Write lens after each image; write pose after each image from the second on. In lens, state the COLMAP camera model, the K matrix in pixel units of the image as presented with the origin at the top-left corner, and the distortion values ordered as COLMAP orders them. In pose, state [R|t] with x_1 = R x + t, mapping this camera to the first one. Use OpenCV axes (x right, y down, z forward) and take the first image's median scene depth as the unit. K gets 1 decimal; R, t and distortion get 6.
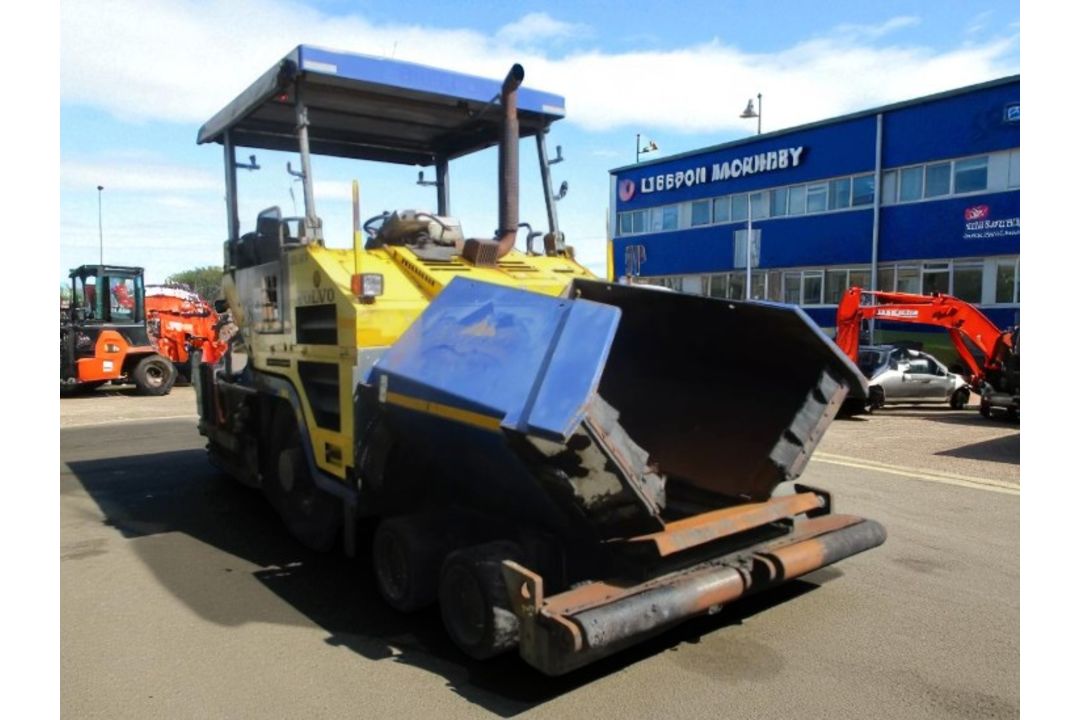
lens RADIAL K [[751.2, 0, 540.0], [0, 751.2, 360.0], [0, 0, 1]] dist [-0.046033, 0.000712]
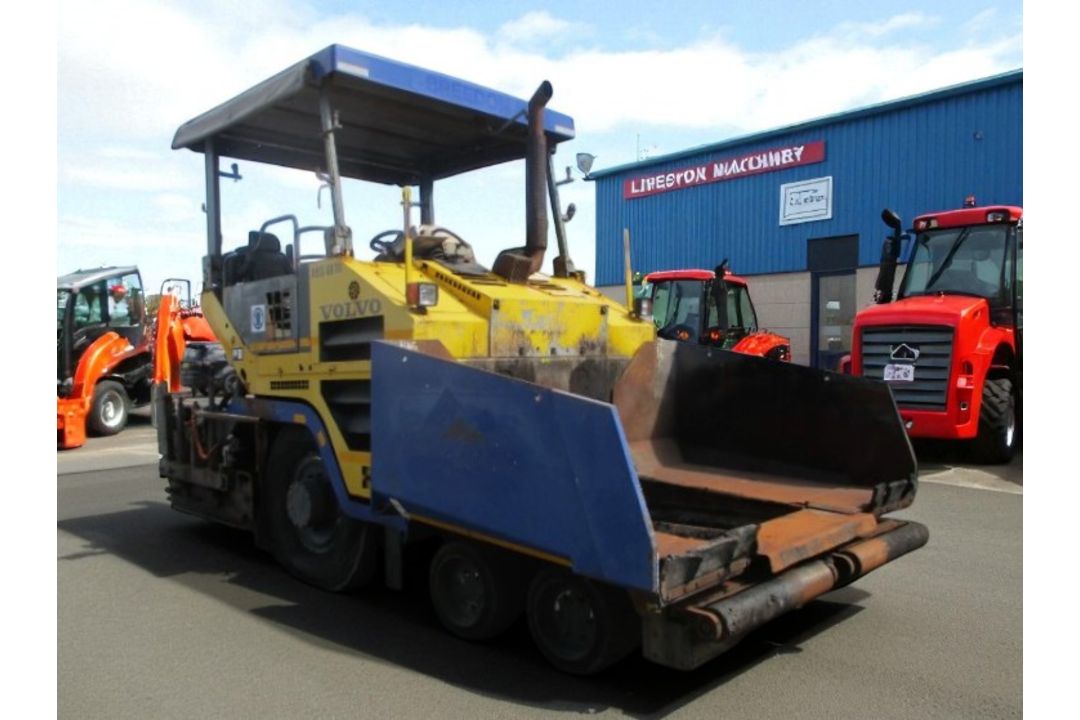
lens RADIAL K [[821.5, 0, 587.1], [0, 821.5, 366.6], [0, 0, 1]] dist [-0.079102, -0.000178]
pose [[0.980884, -0.002942, 0.194570, -0.199310], [0.015524, 0.997882, -0.063173, 0.051988], [-0.193972, 0.064986, 0.978852, -0.040408]]
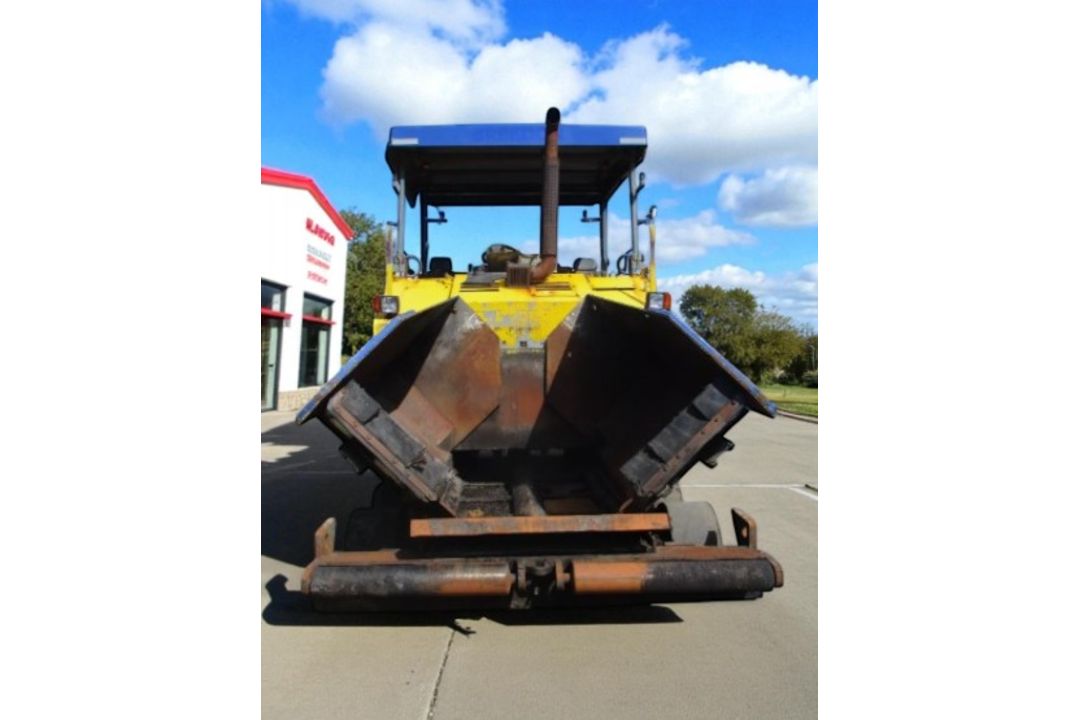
lens RADIAL K [[660.3, 0, 540.0], [0, 660.3, 360.0], [0, 0, 1]] dist [-0.015525, -0.000133]
pose [[0.811715, 0.020543, -0.583692, 0.577256], [-0.040193, 0.998977, -0.020736, 0.008850], [0.582669, 0.040293, 0.811710, 0.196957]]
